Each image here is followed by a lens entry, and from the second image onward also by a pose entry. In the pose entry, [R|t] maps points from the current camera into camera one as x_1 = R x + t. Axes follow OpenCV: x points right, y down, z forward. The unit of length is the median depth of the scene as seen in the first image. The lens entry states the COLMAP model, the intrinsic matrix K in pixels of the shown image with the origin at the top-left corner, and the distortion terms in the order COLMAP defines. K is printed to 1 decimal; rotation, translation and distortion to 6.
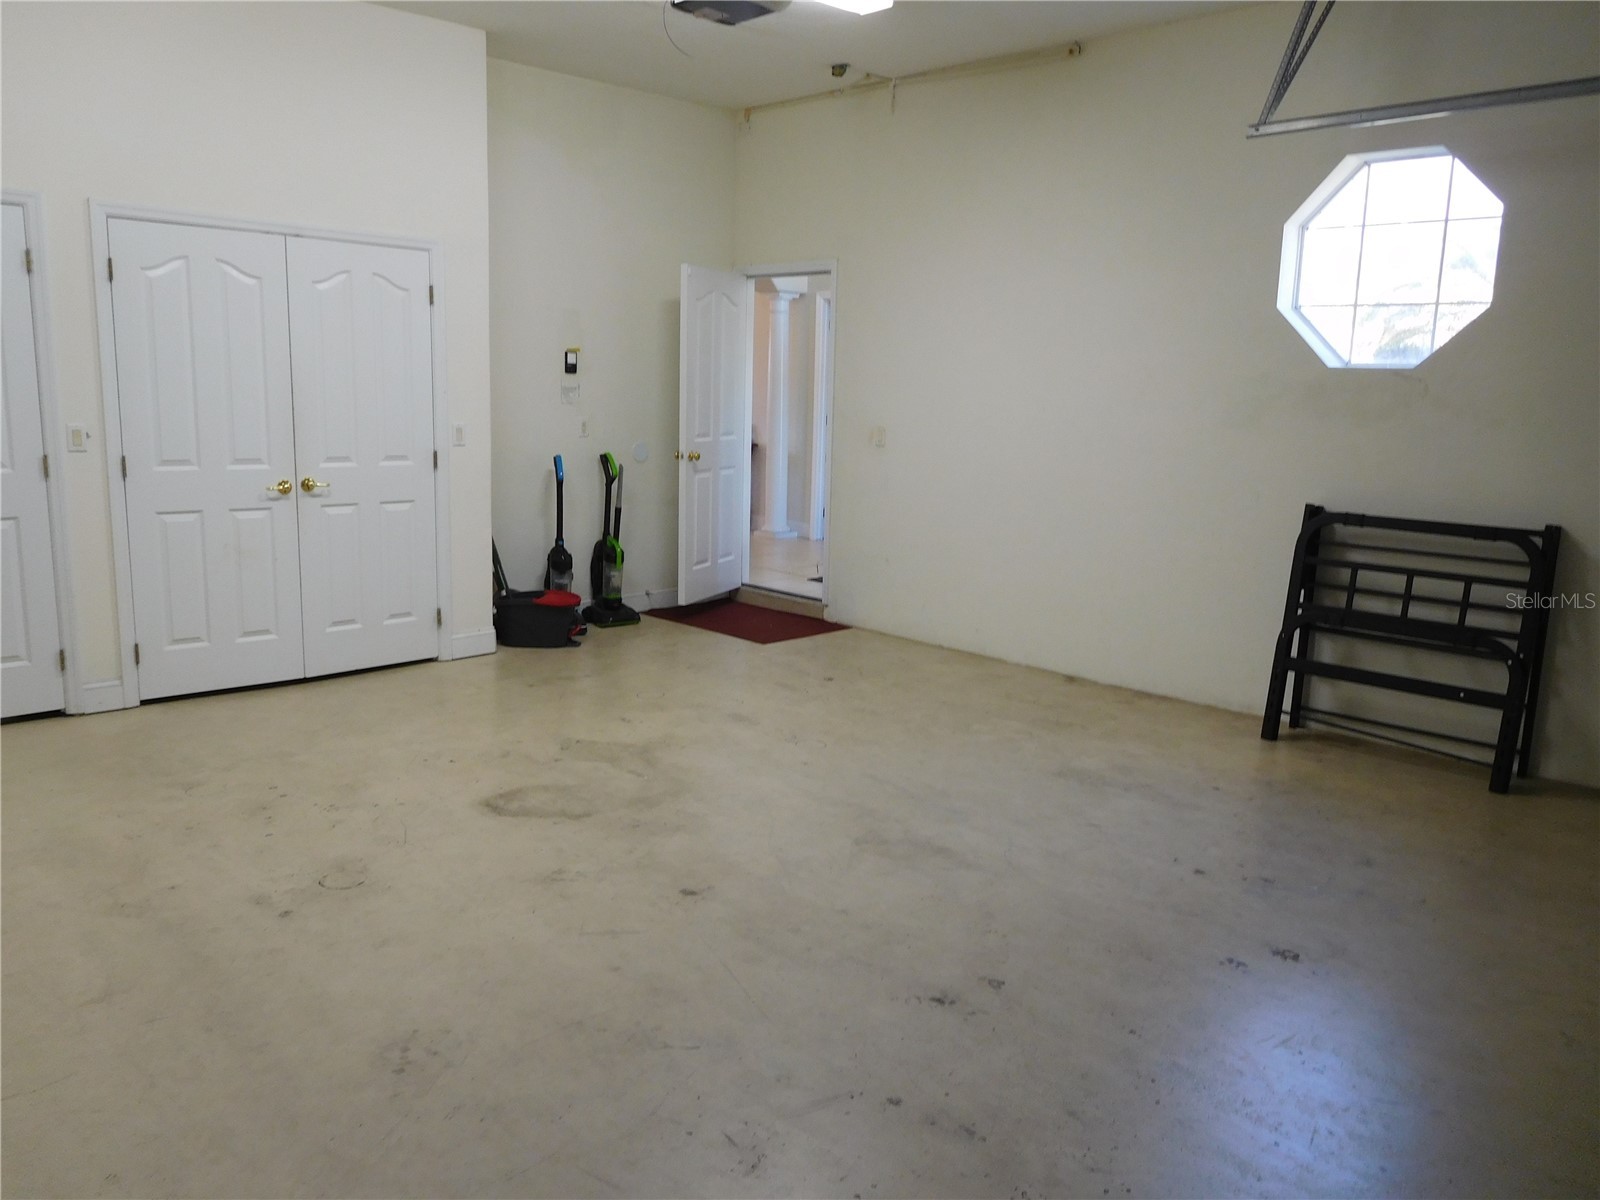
lens RADIAL K [[1192.1, 0, 800.0], [0, 1192.1, 600.0], [0, 0, 1]] dist [-0.021489, 0.004405]
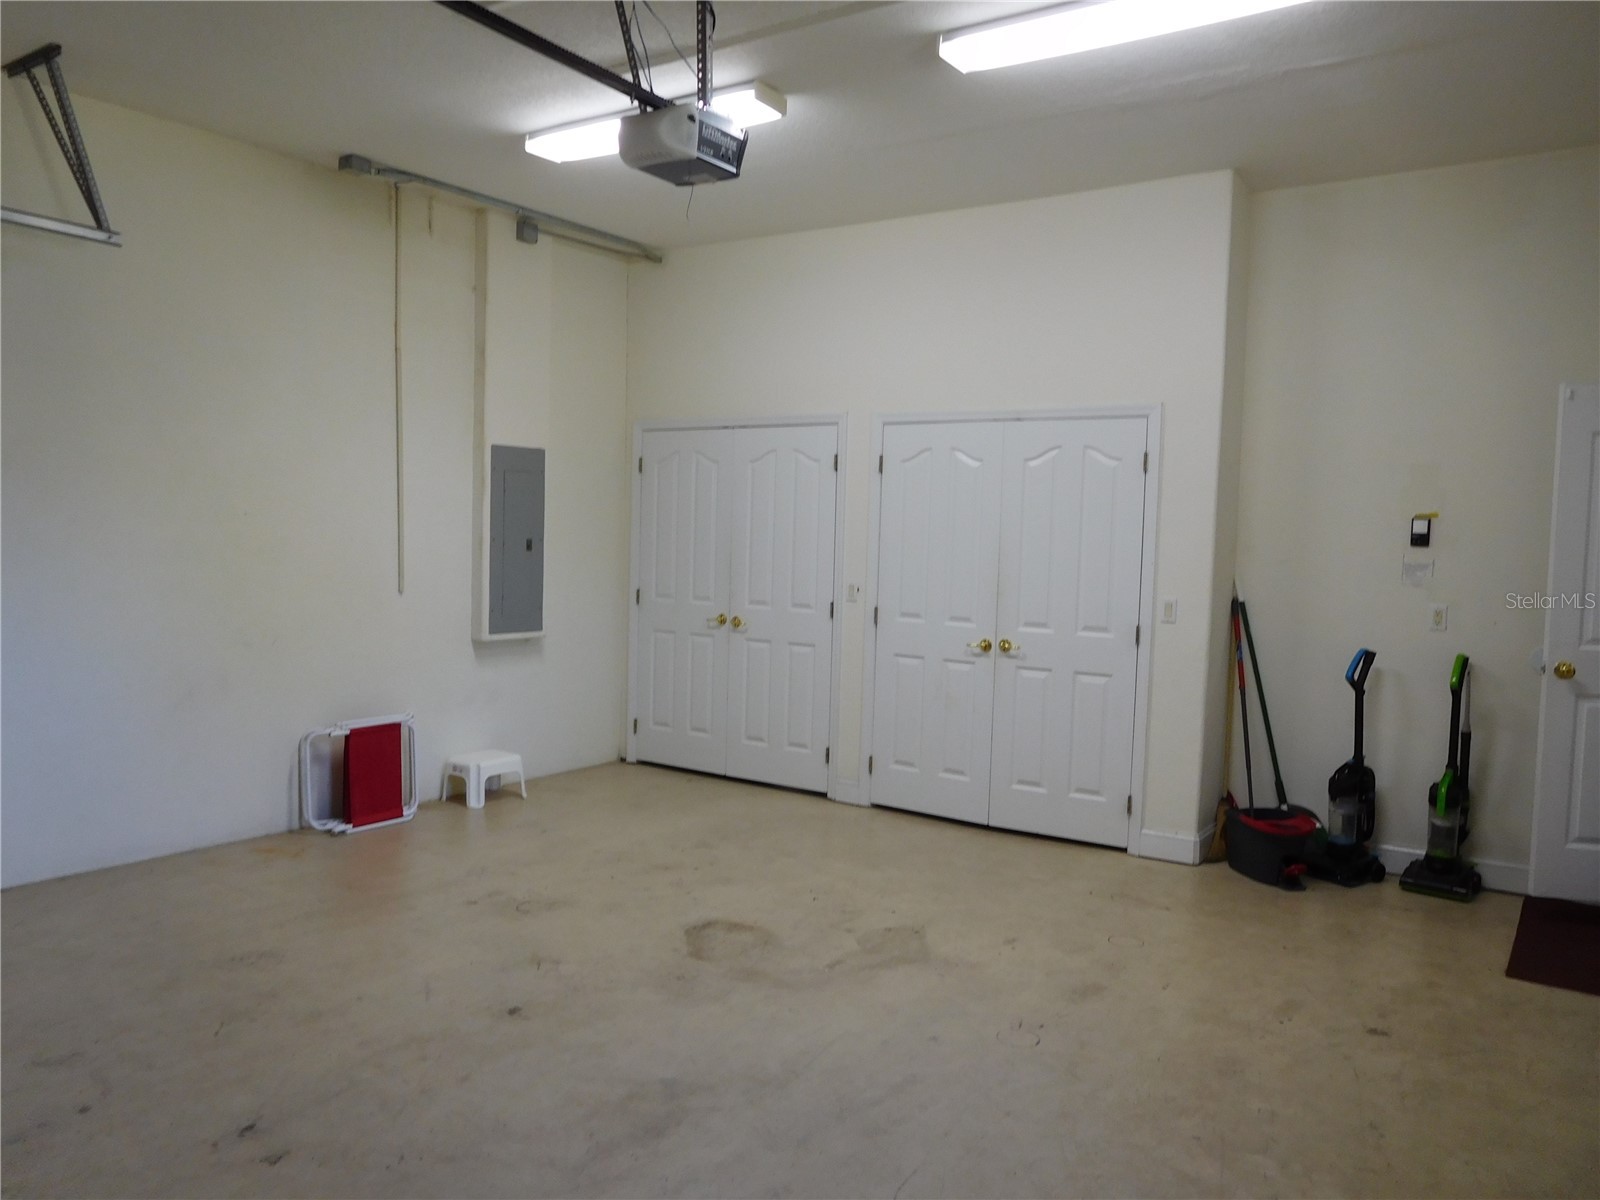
lens RADIAL K [[1192.1, 0, 800.0], [0, 1192.1, 600.0], [0, 0, 1]] dist [-0.021489, 0.004405]
pose [[0.178445, 0.031300, -0.983452, 0.624917], [-0.195661, 0.980662, -0.004291, -0.099298], [0.964300, 0.193189, 0.181119, 0.635671]]
